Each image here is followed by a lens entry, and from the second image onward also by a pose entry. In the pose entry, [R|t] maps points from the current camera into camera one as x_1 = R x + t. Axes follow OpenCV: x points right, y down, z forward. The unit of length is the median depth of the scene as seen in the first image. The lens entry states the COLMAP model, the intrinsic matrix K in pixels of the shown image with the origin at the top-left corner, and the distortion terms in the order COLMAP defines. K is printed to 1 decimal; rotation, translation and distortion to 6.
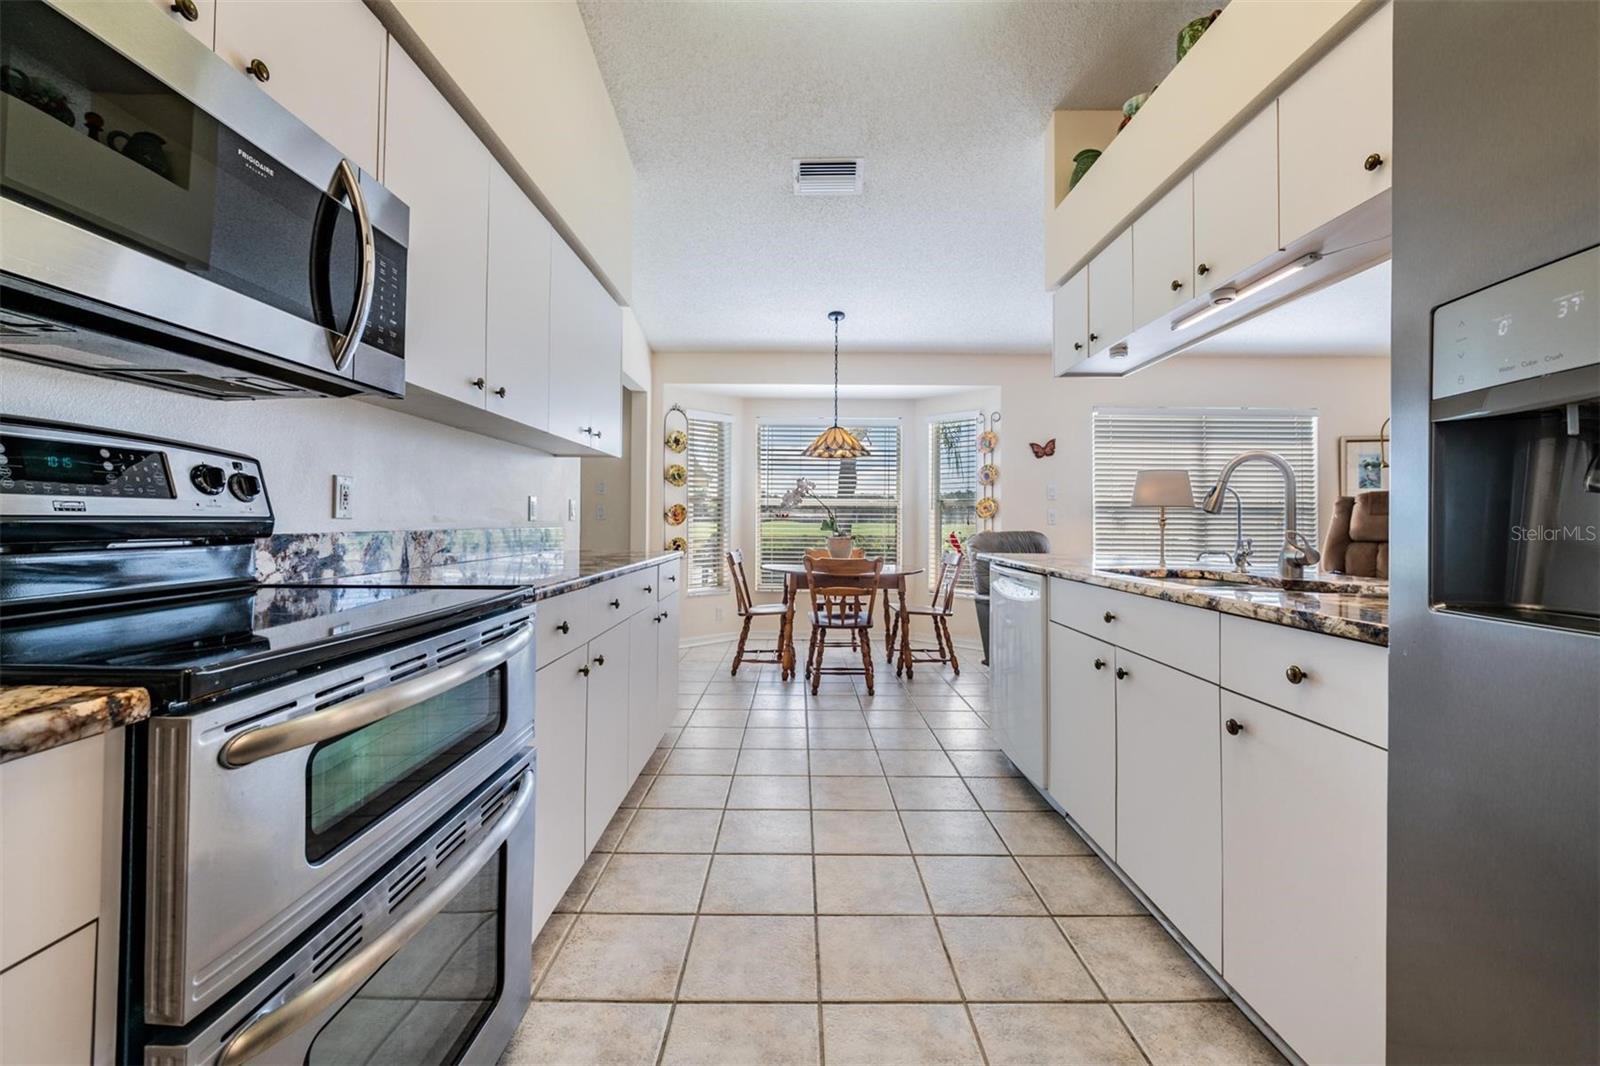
lens RADIAL K [[638.3, 0, 798.5], [0, 638.3, 530.0], [0, 0, 1]] dist [-0.008224, -0.003500]
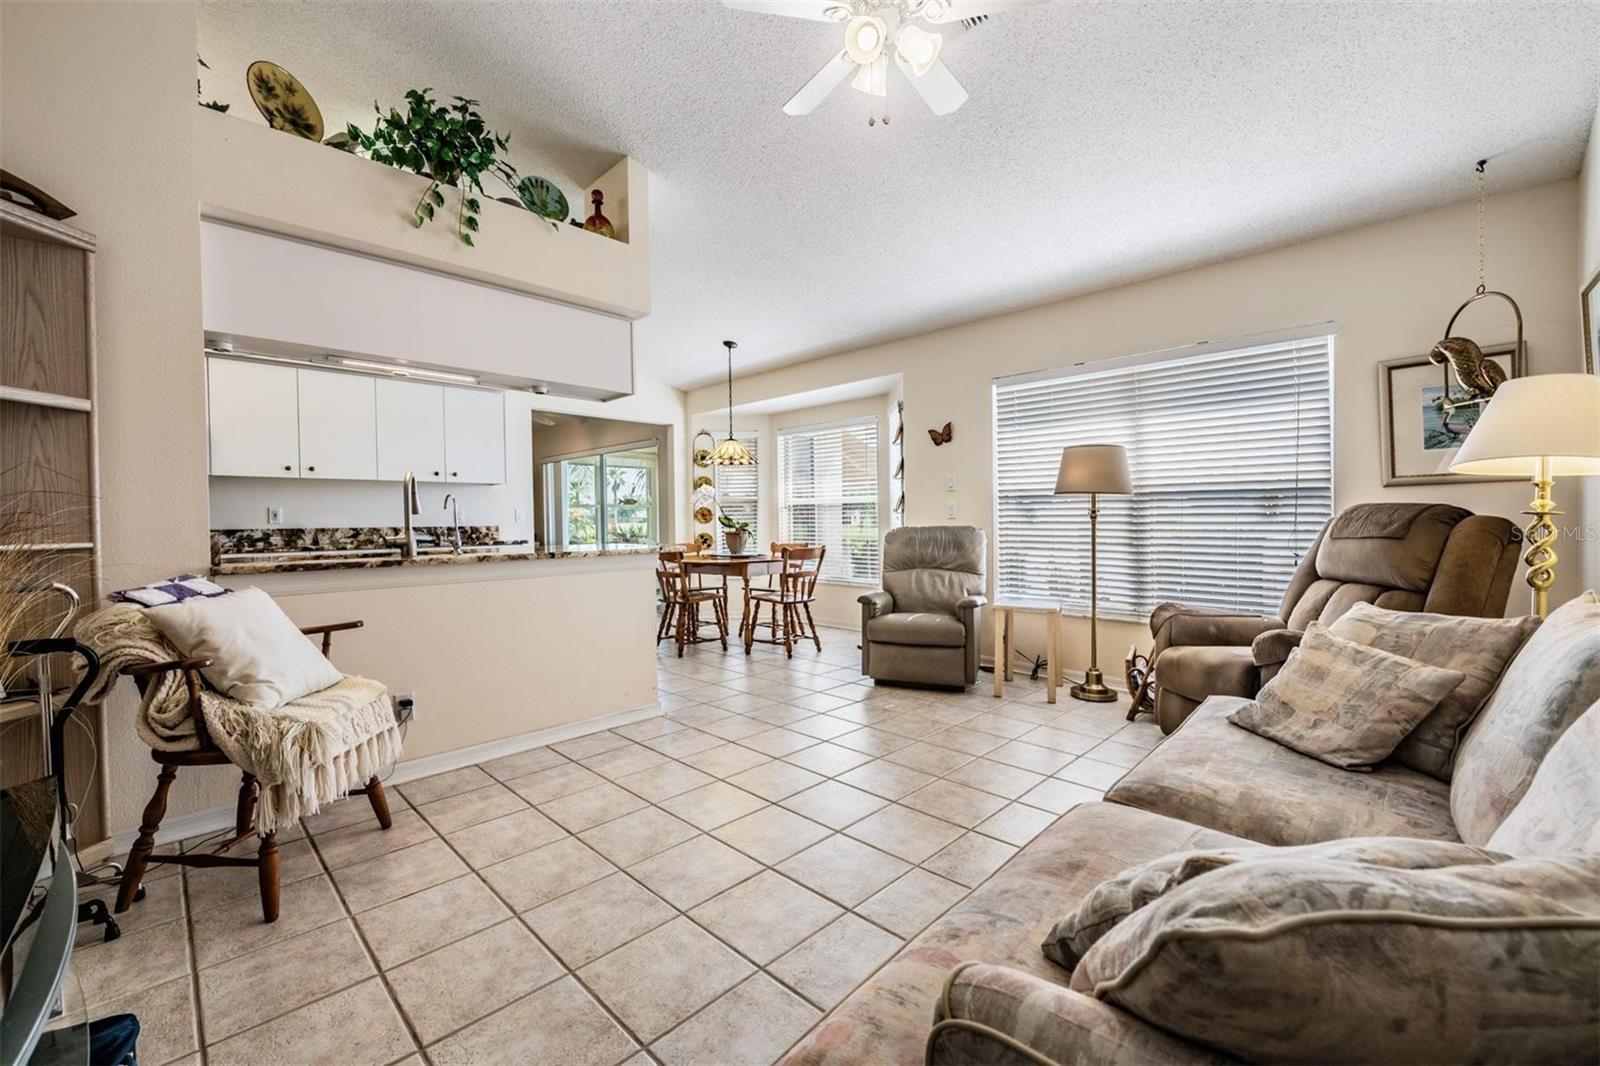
lens RADIAL K [[638.3, 0, 784.2], [0, 638.3, 529.0], [0, 0, 1]] dist [-0.008224, -0.003500]
pose [[0.708557, -0.001298, -0.705652, 0.866318], [0.004200, 0.999988, 0.002378, 0.002255], [0.705641, -0.004648, 0.708555, 0.203388]]
